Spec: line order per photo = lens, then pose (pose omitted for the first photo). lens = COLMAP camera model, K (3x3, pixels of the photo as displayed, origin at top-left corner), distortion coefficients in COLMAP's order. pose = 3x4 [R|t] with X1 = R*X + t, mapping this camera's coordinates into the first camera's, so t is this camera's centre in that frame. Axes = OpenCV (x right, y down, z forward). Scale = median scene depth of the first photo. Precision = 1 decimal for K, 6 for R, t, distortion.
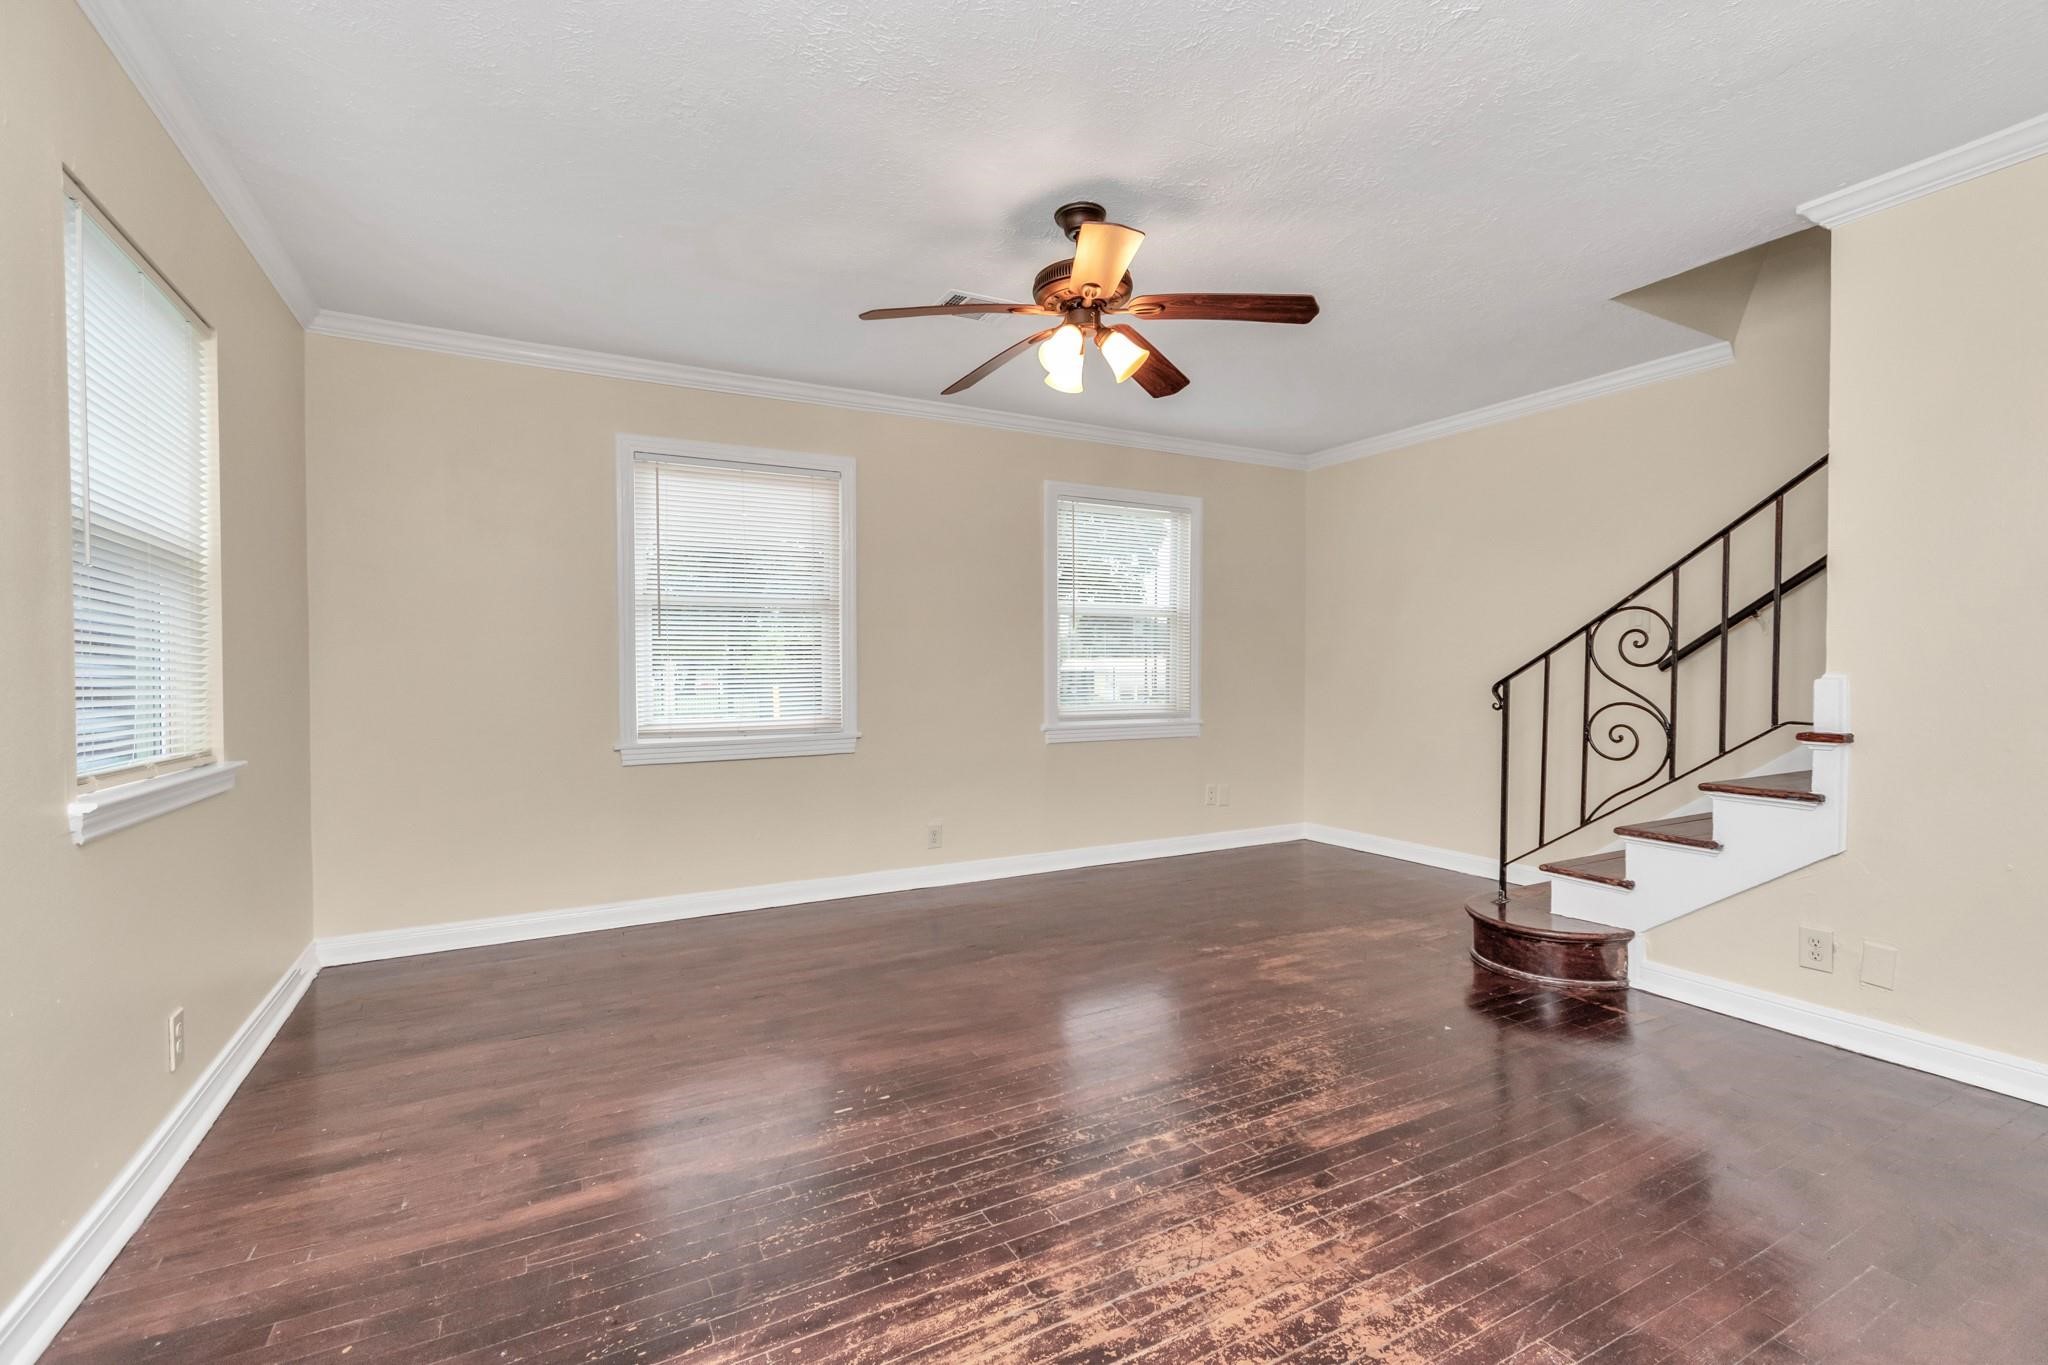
lens RADIAL K [[907.5, 0, 1024.0], [0, 907.5, 674.8], [0, 0, 1]] dist [0.000133, -0.000578]
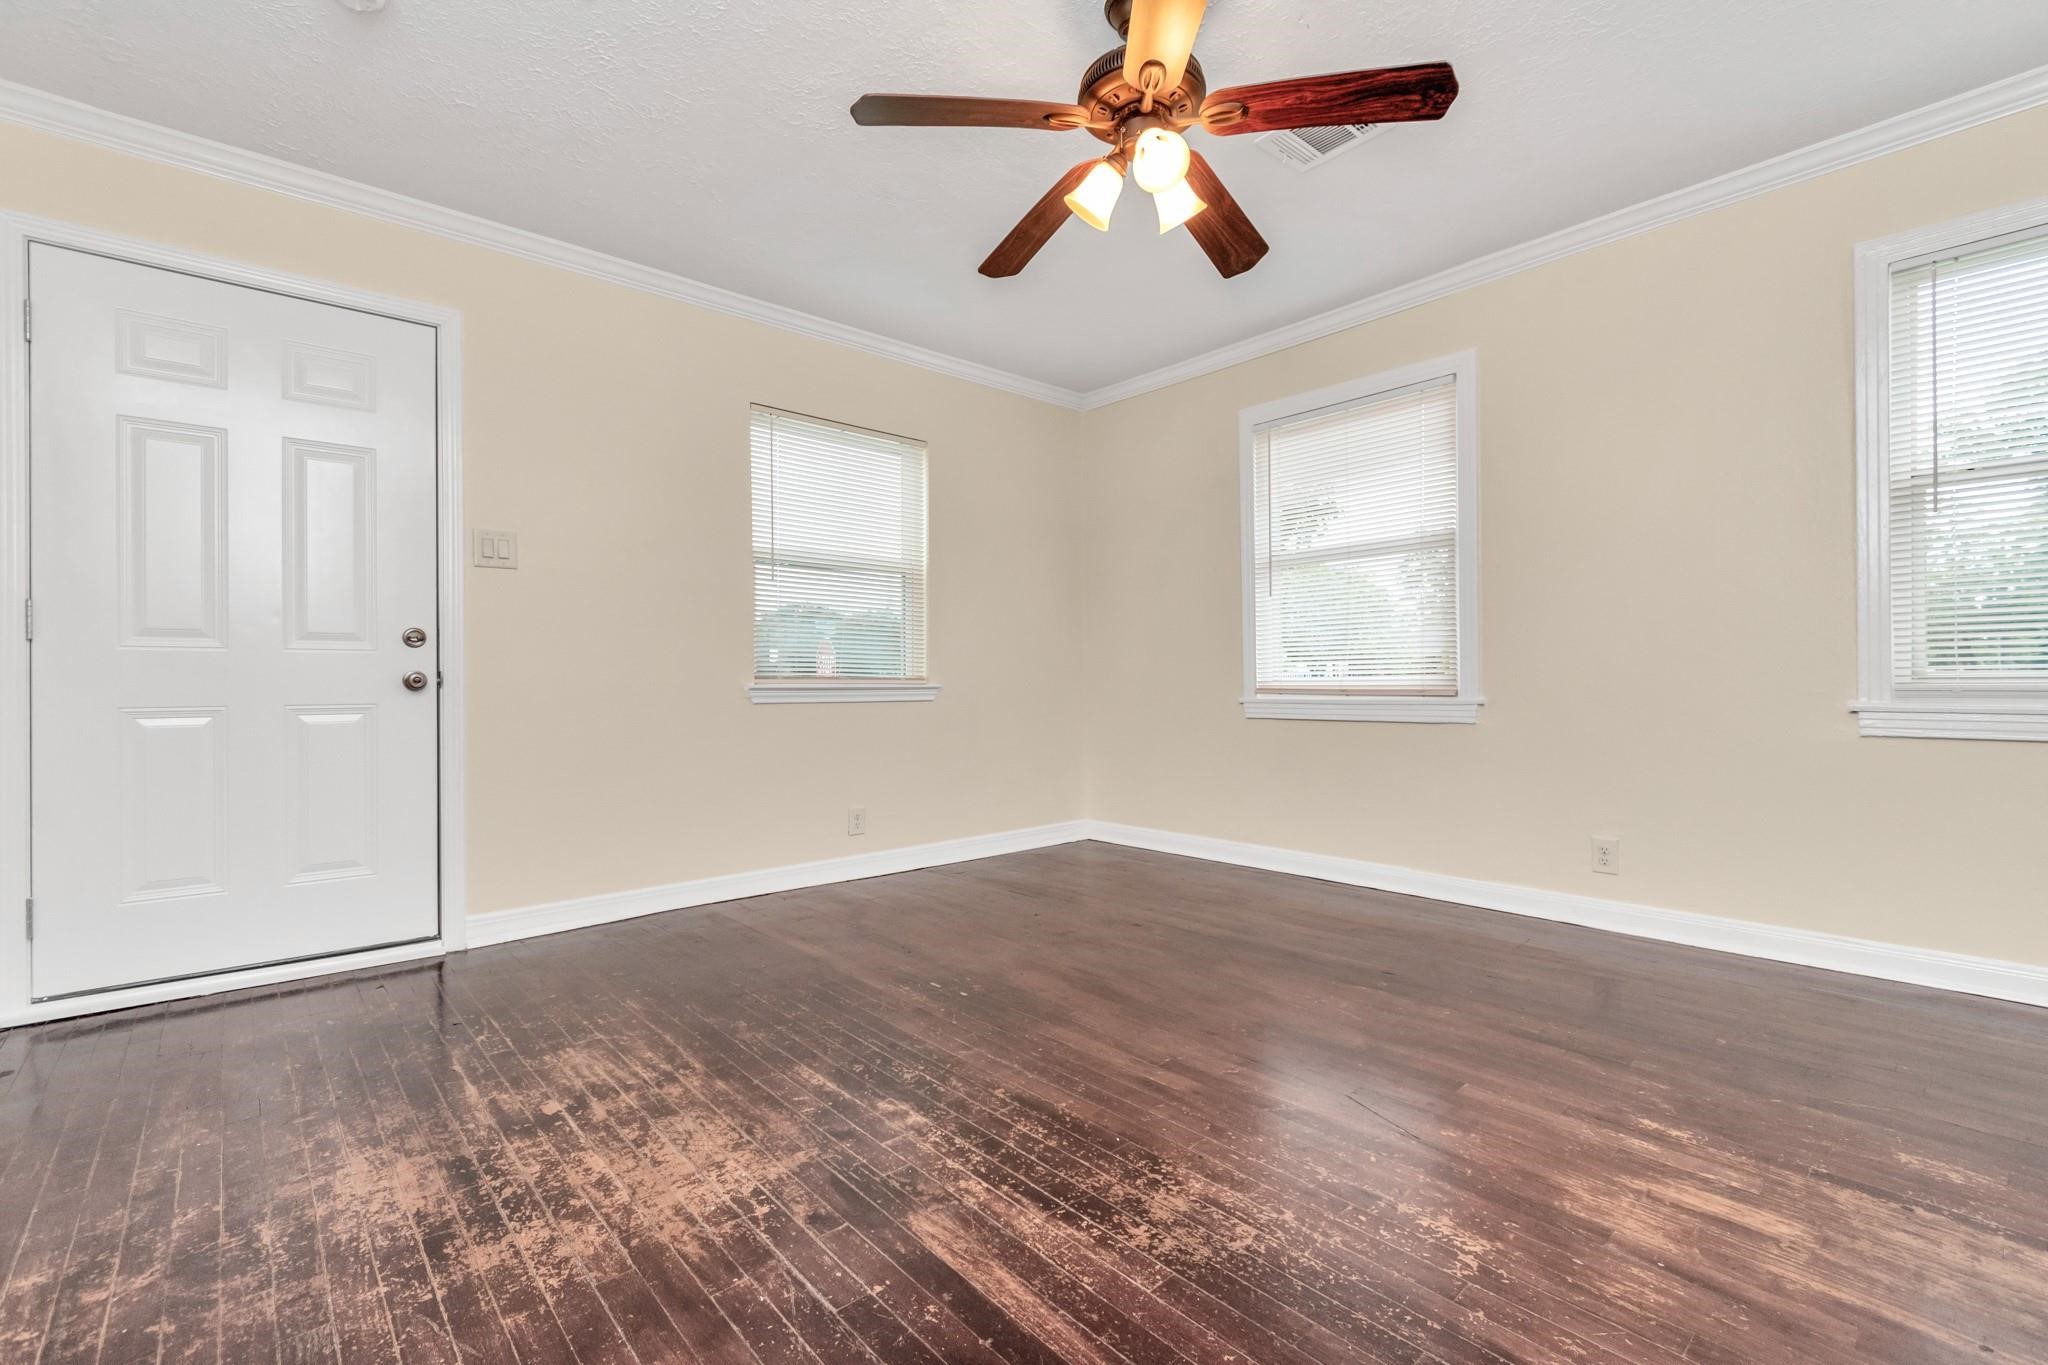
lens RADIAL K [[907.5, 0, 1024.0], [0, 907.5, 674.8], [0, 0, 1]] dist [0.000133, -0.000578]
pose [[0.222500, -0.000762, -0.974932, 0.909936], [-0.003278, 0.999993, -0.001530, 0.085259], [0.974927, 0.003536, 0.222496, 0.819219]]
